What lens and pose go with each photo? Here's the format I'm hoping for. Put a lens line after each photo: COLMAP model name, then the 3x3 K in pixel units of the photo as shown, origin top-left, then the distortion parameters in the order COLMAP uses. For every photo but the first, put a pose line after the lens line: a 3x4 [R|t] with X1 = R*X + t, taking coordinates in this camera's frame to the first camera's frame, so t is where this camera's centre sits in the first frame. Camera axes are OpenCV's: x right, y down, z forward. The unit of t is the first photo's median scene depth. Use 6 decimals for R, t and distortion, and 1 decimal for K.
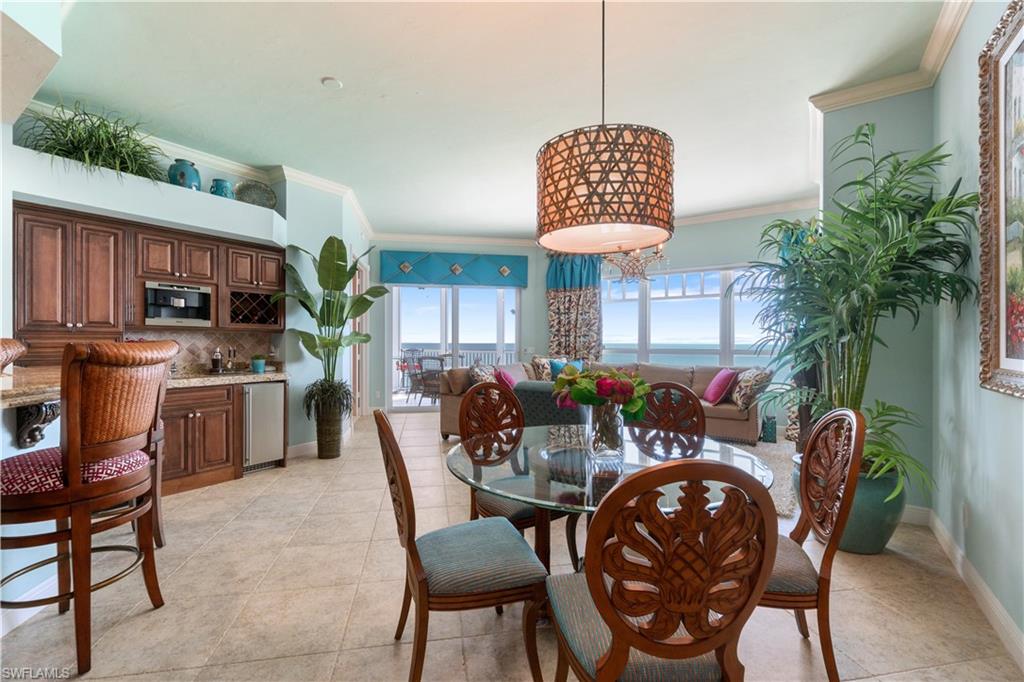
lens RADIAL K [[442.1, 0, 512.0], [0, 442.1, 341.0], [0, 0, 1]] dist [-0.001540, -0.000132]
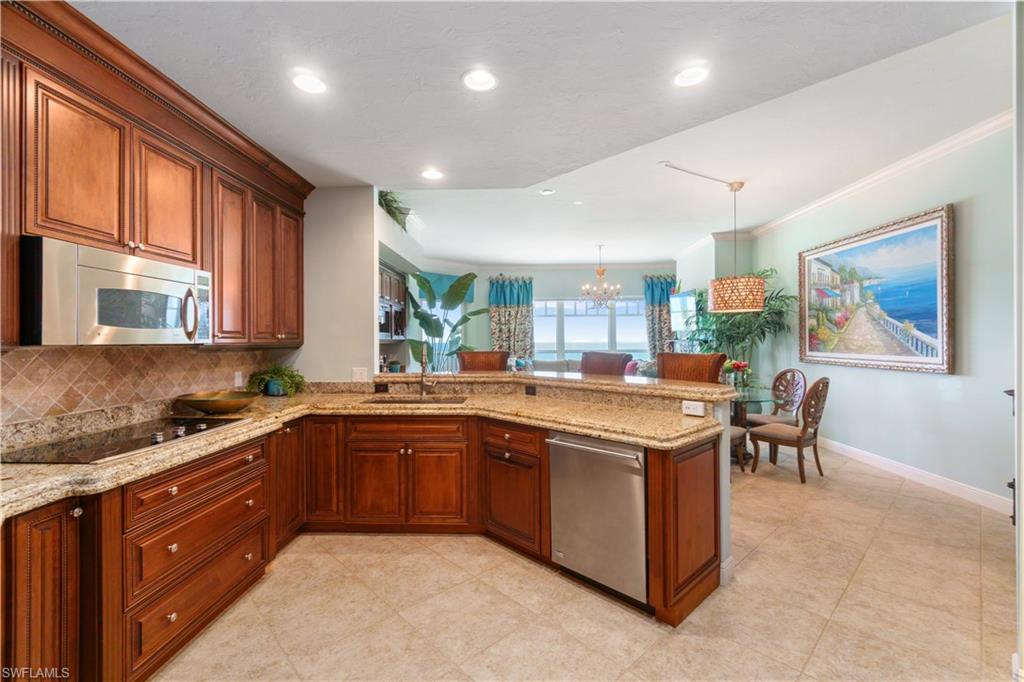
lens RADIAL K [[442.1, 0, 512.0], [0, 442.1, 341.0], [0, 0, 1]] dist [-0.001540, -0.000132]
pose [[0.843162, -0.005756, 0.537629, -0.602837], [0.005570, 0.999983, 0.001970, -0.014129], [-0.537631, 0.001333, 0.843179, -0.138437]]
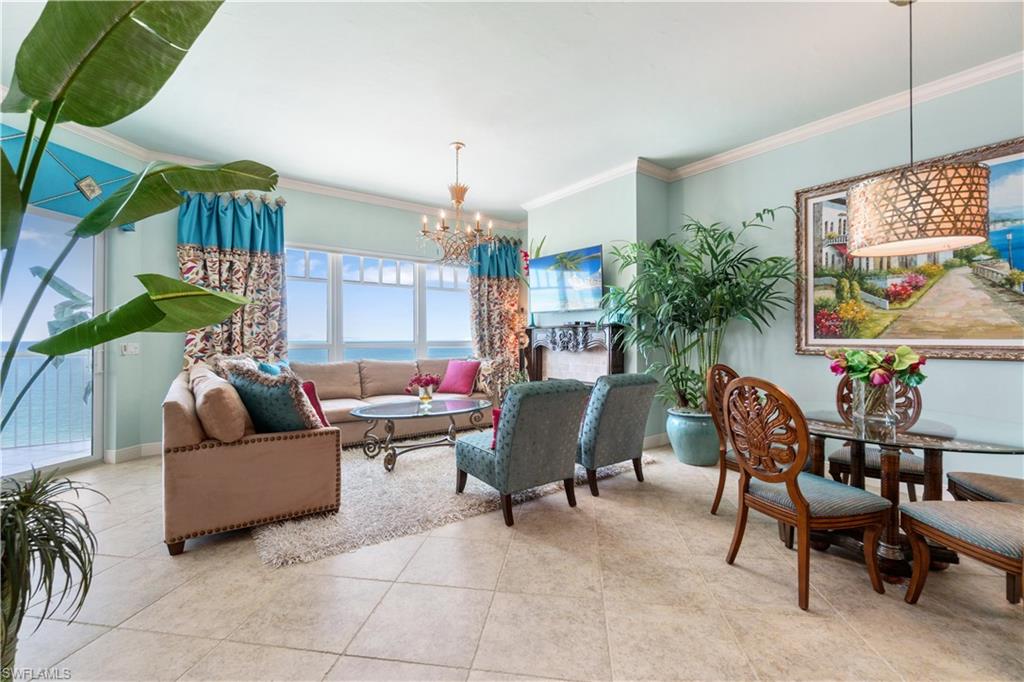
lens RADIAL K [[442.1, 0, 512.0], [0, 442.1, 341.0], [0, 0, 1]] dist [-0.001540, -0.000132]
pose [[0.324850, -0.004293, 0.945756, -0.354351], [-0.000567, 0.999989, 0.004734, 0.010303], [-0.945765, -0.002074, 0.324844, 0.419194]]
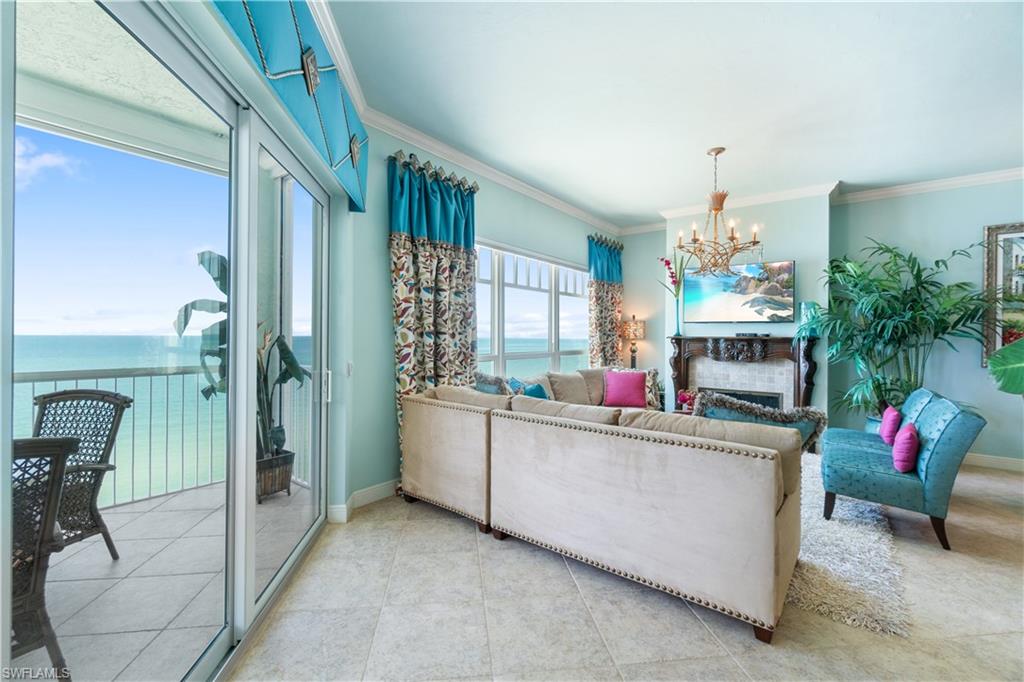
lens RADIAL K [[437.6, 0, 512.0], [0, 437.6, 341.0], [0, 0, 1]] dist [0.000666, -0.000059]
pose [[0.058837, -0.009263, 0.998225, -0.392917], [-0.008161, 0.999919, 0.009760, -0.008993], [-0.998234, -0.008721, 0.058757, 0.911490]]
